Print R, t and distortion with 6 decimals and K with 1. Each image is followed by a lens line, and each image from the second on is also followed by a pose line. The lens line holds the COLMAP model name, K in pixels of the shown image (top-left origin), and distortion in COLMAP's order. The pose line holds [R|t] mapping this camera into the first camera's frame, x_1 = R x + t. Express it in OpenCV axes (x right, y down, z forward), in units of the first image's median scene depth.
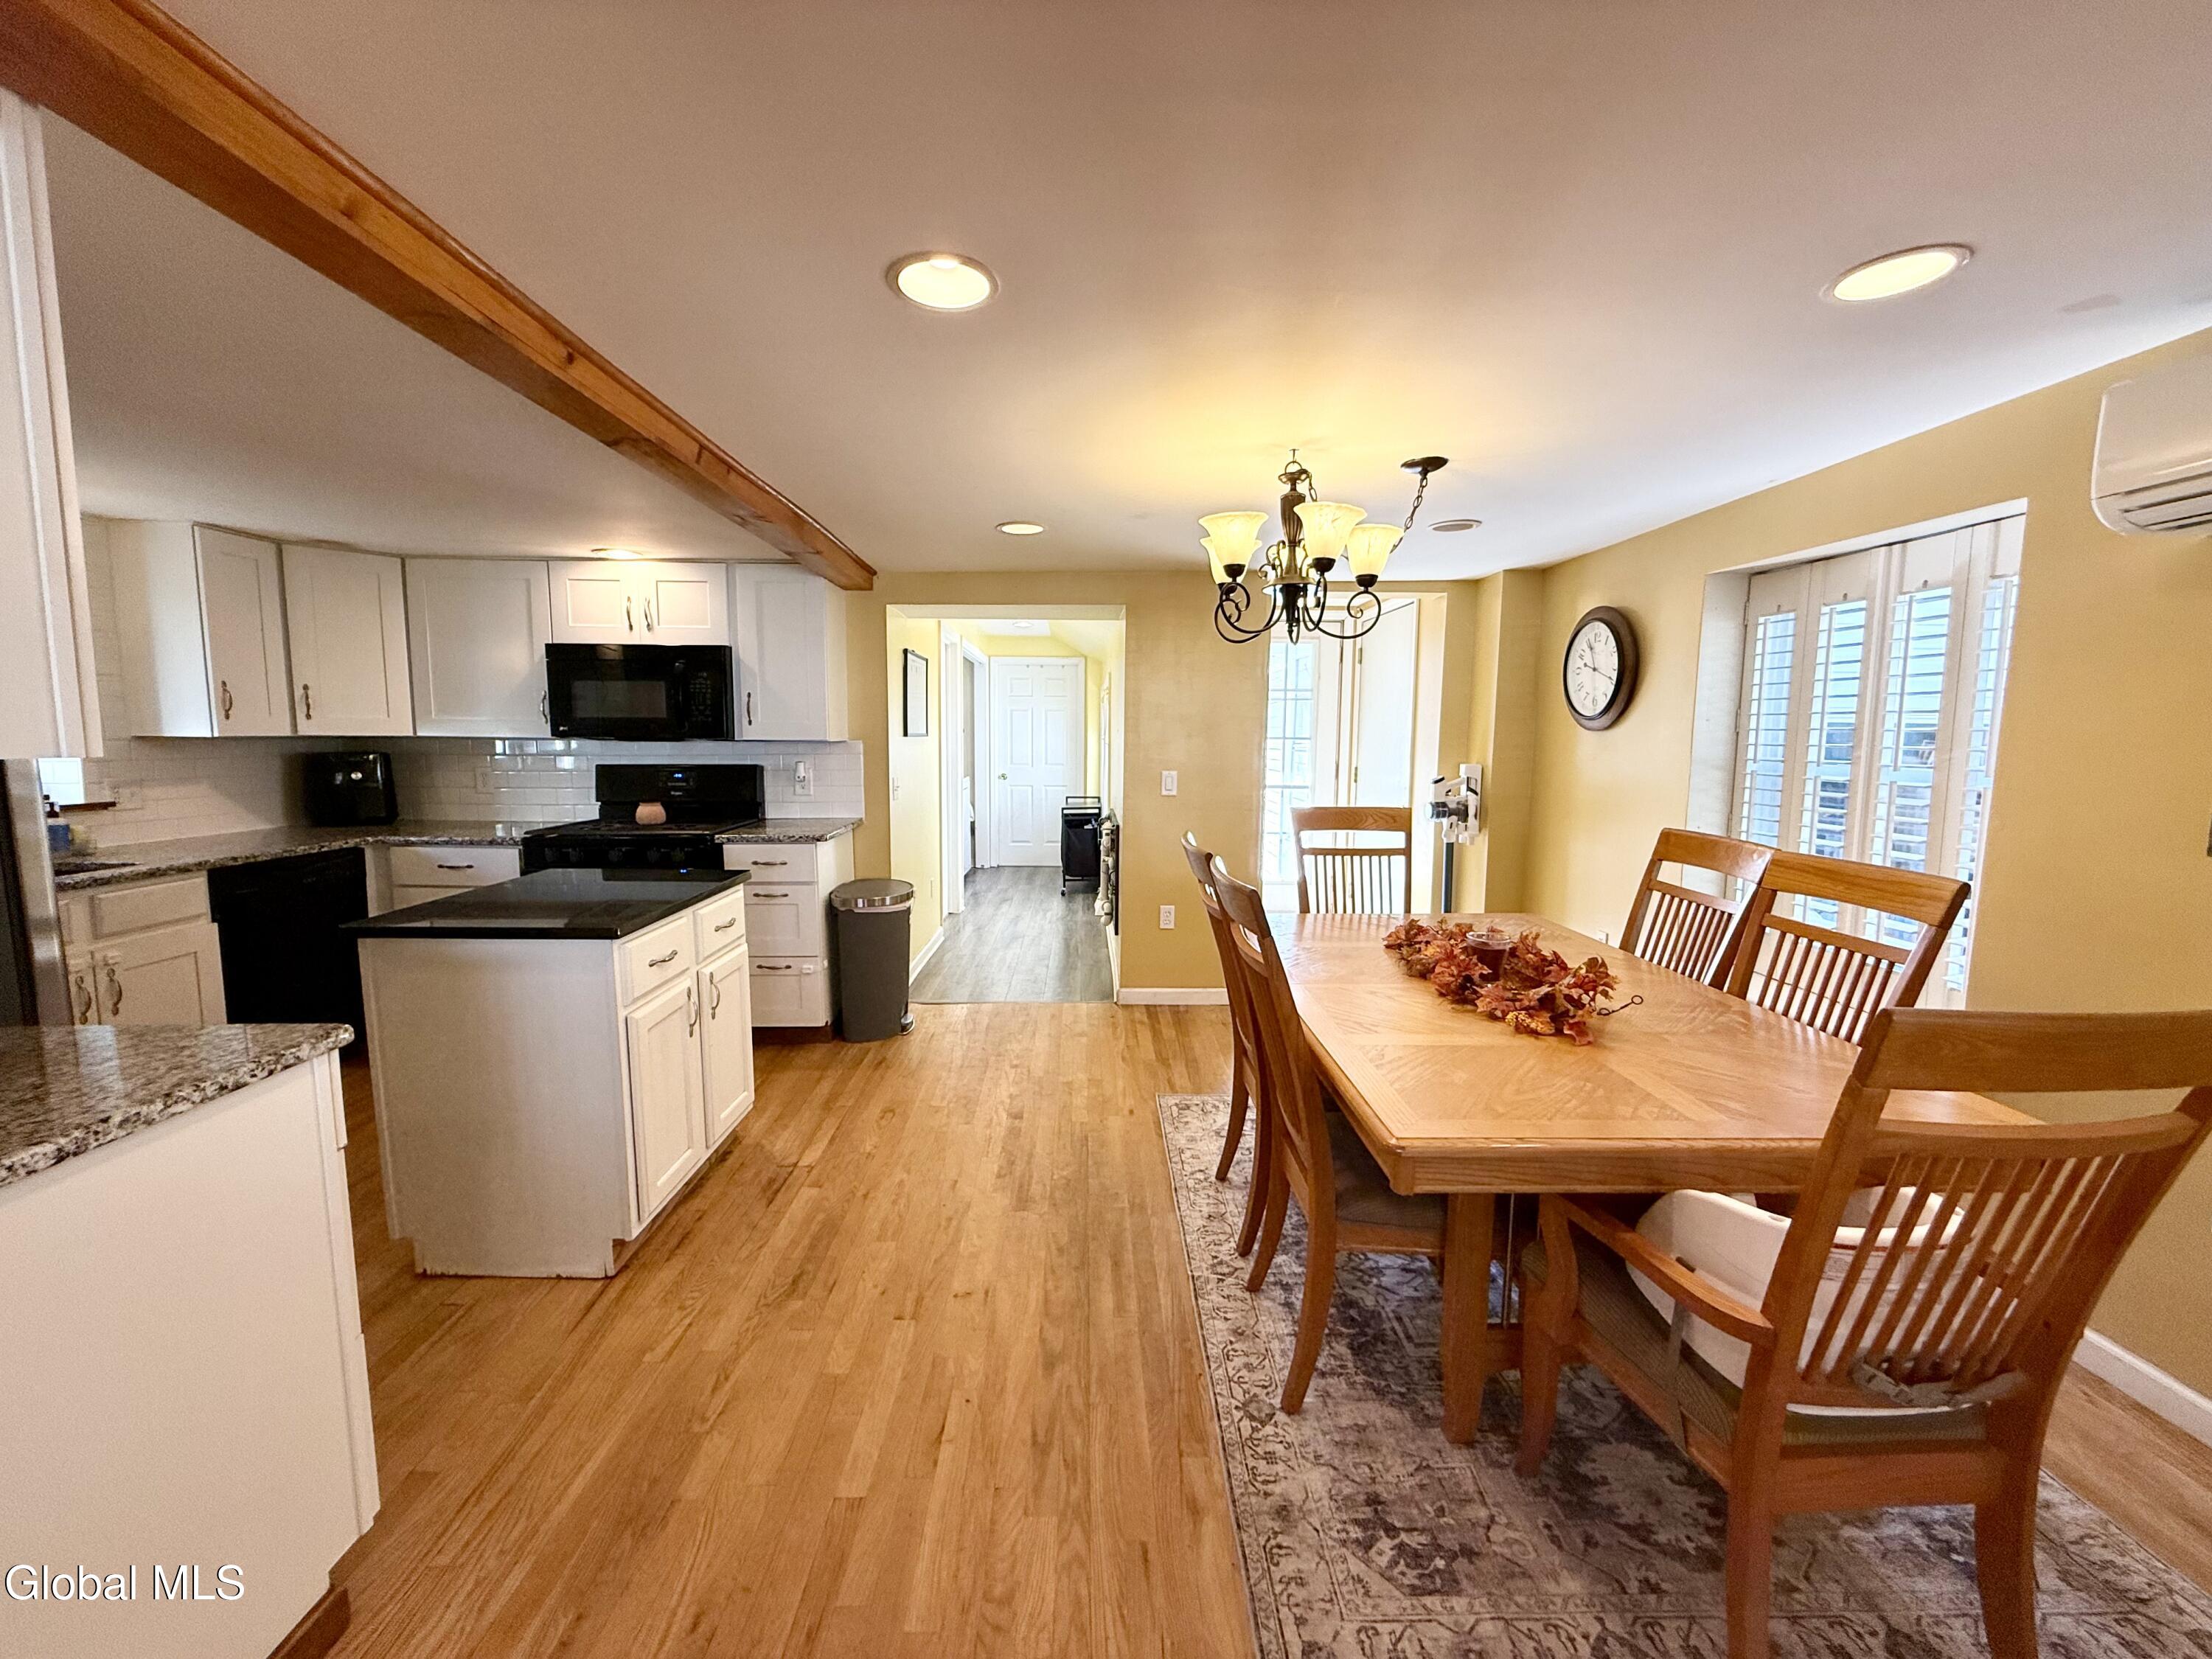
lens RADIAL K [[876.5, 0, 1094.6], [0, 876.5, 829.3], [0, 0, 1]] dist [-0.000072, 0.000364]
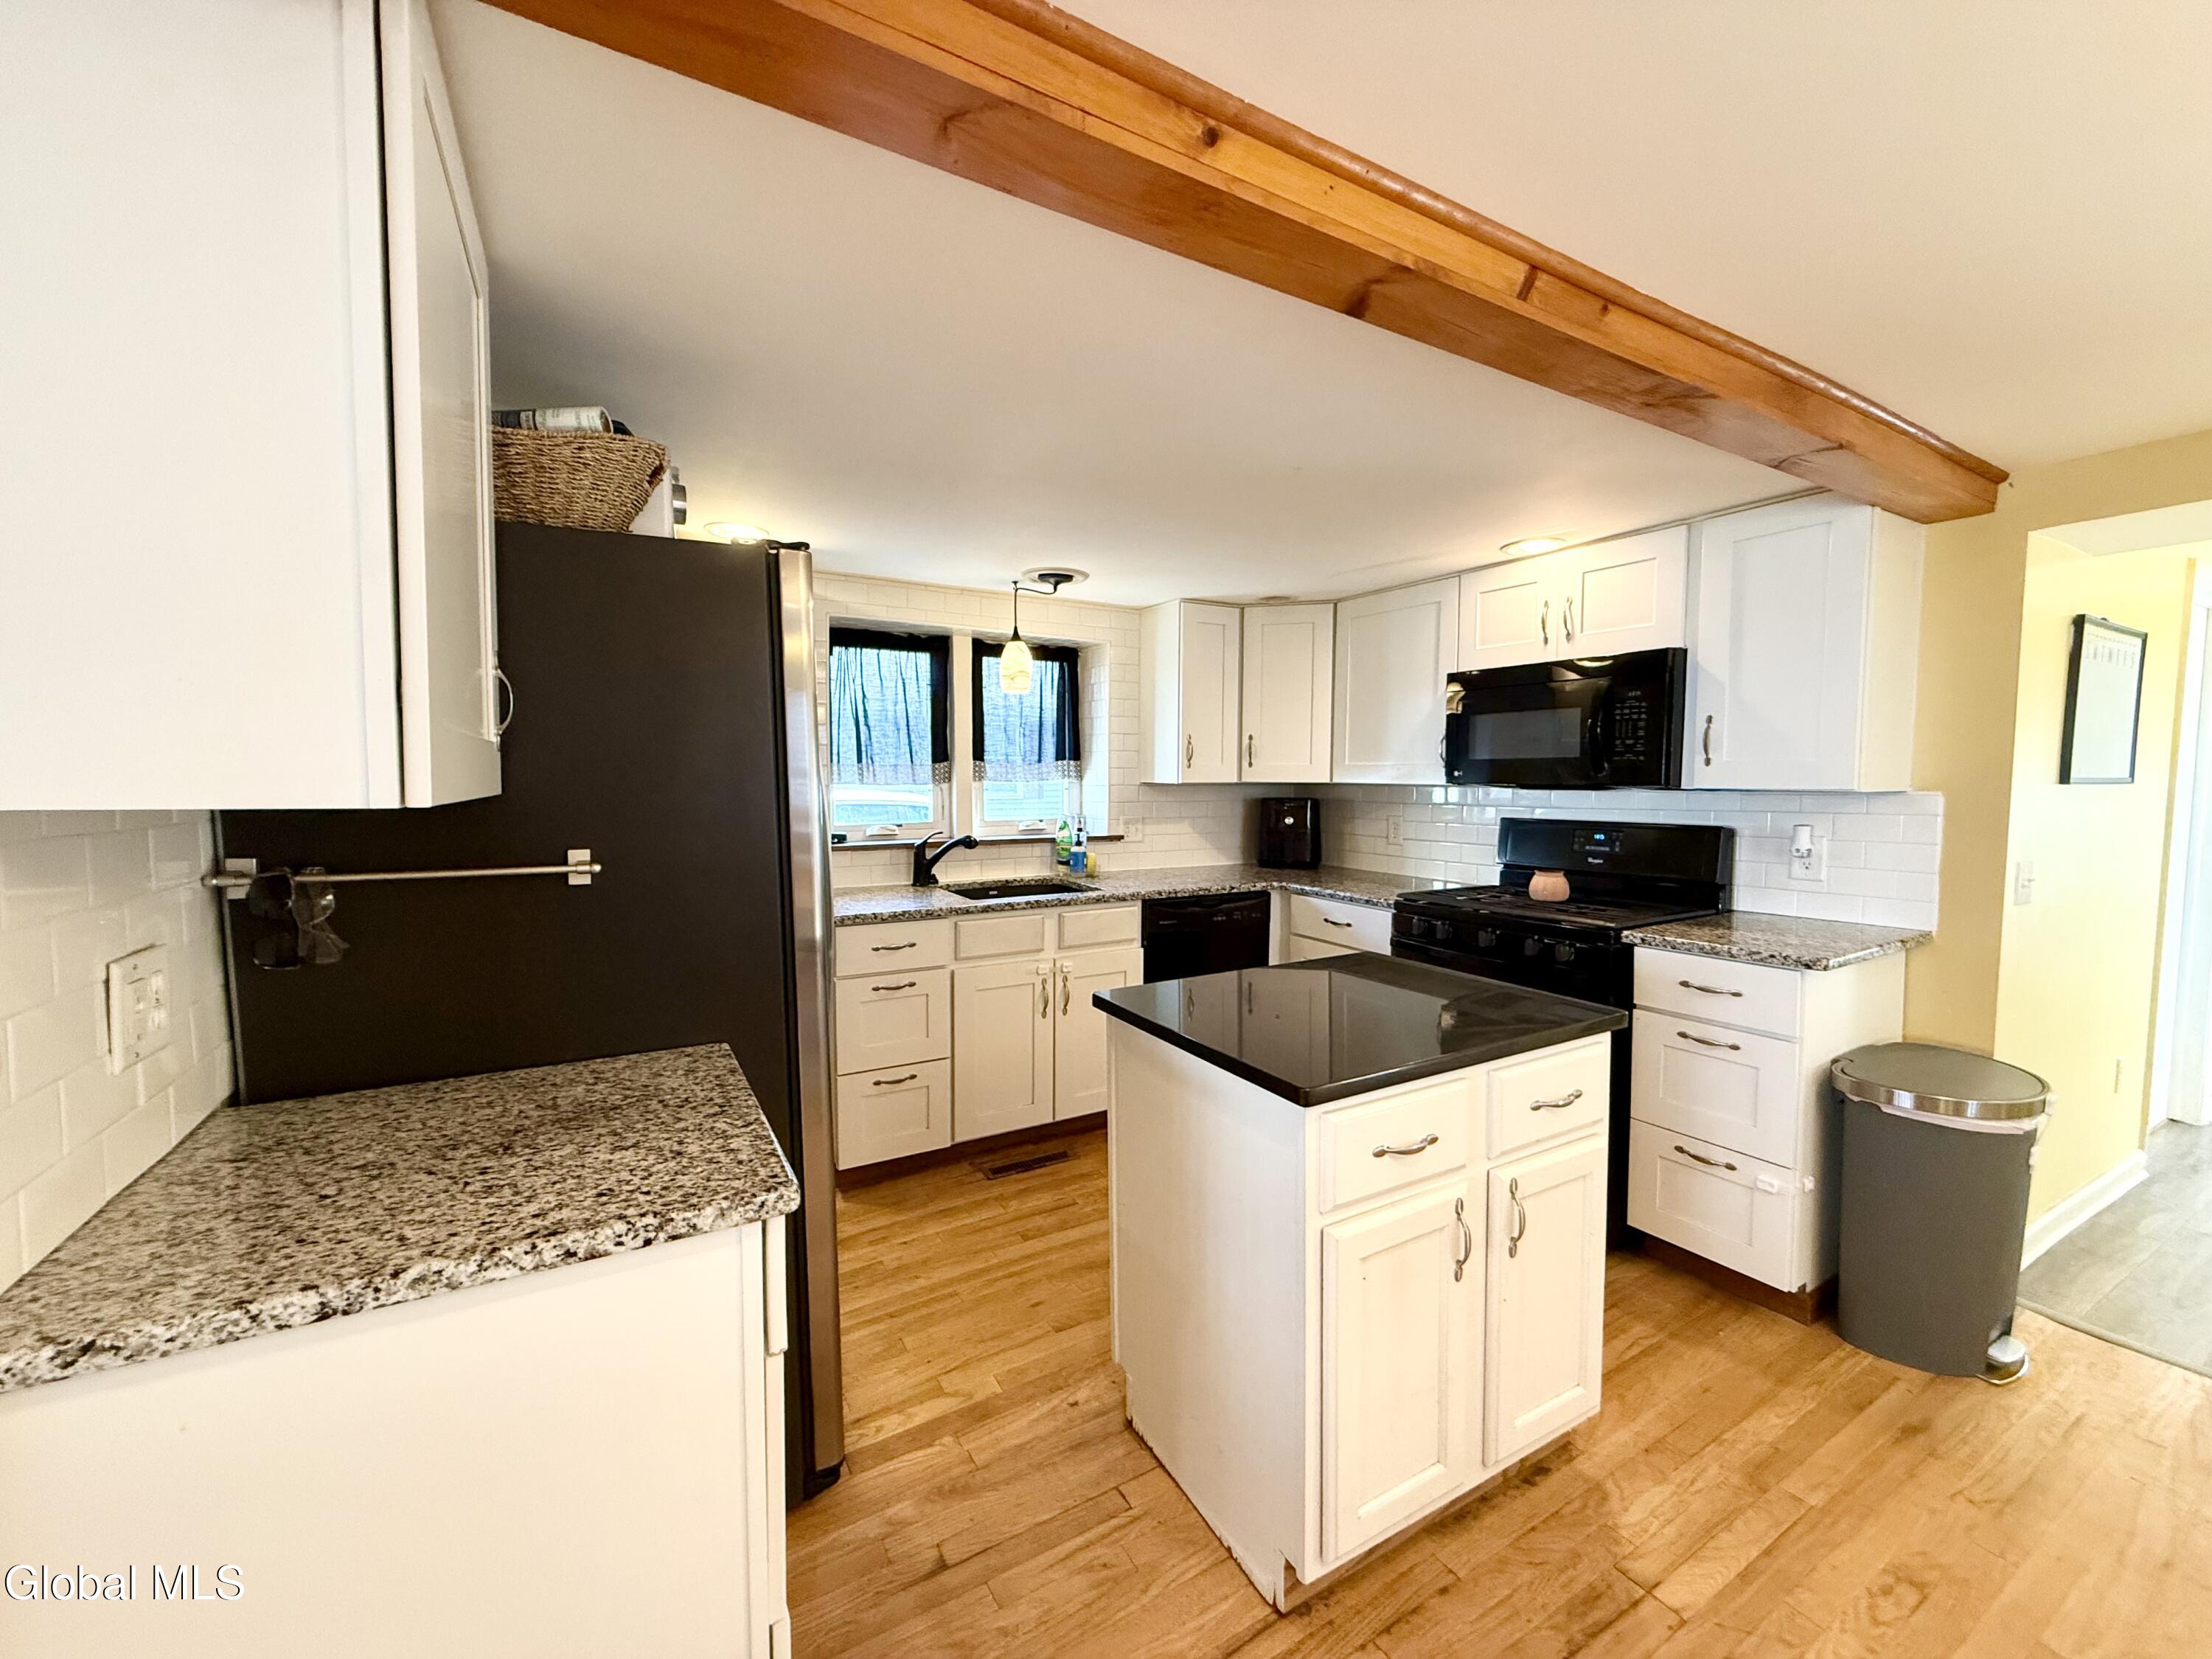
lens RADIAL K [[876.5, 0, 1094.6], [0, 876.5, 829.3], [0, 0, 1]] dist [-0.000072, 0.000364]
pose [[0.483185, 0.046865, -0.874263, -0.048221], [-0.093494, 0.995618, 0.001698, -0.033615], [0.870512, 0.080918, 0.485449, 0.320177]]
